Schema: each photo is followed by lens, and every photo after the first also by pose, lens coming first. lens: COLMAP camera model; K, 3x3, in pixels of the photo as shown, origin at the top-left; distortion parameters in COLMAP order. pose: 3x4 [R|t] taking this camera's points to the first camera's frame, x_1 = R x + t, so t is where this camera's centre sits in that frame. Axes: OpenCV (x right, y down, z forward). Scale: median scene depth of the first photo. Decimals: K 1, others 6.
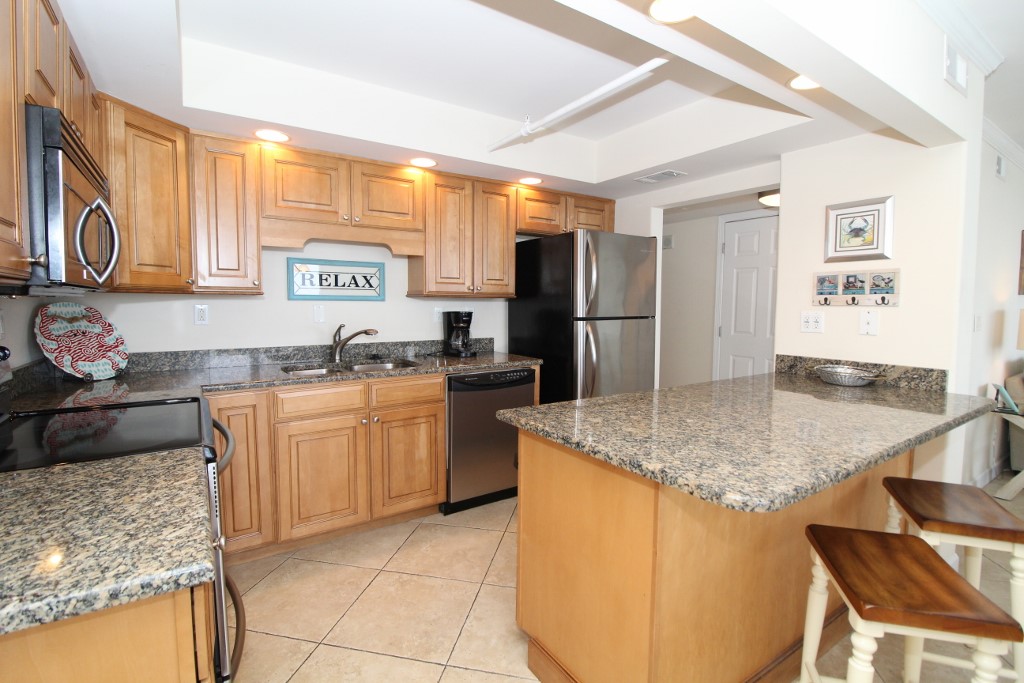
lens RADIAL K [[474.4, 0, 511.0], [0, 474.4, 336.6], [0, 0, 1]] dist [-0.006201, -0.006045]
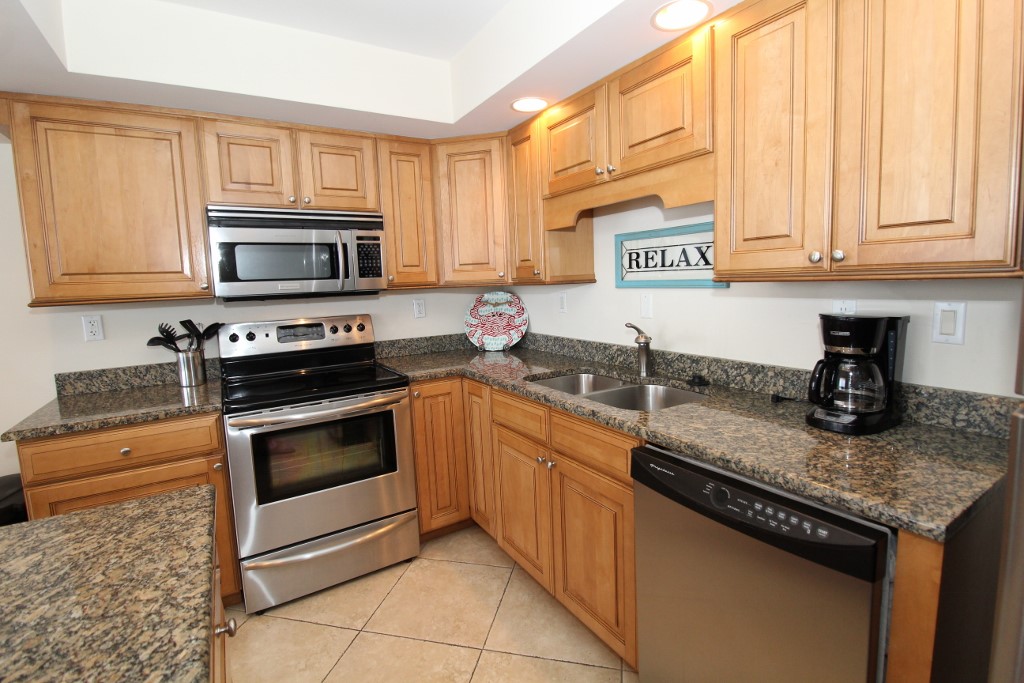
lens RADIAL K [[474.4, 0, 510.7], [0, 474.4, 332.4], [0, 0, 1]] dist [-0.006201, -0.006045]
pose [[-0.033630, 0.104435, -0.993963, 0.333478], [-0.038742, 0.993642, 0.105713, -0.076128], [0.998683, 0.042063, -0.029370, 0.808484]]
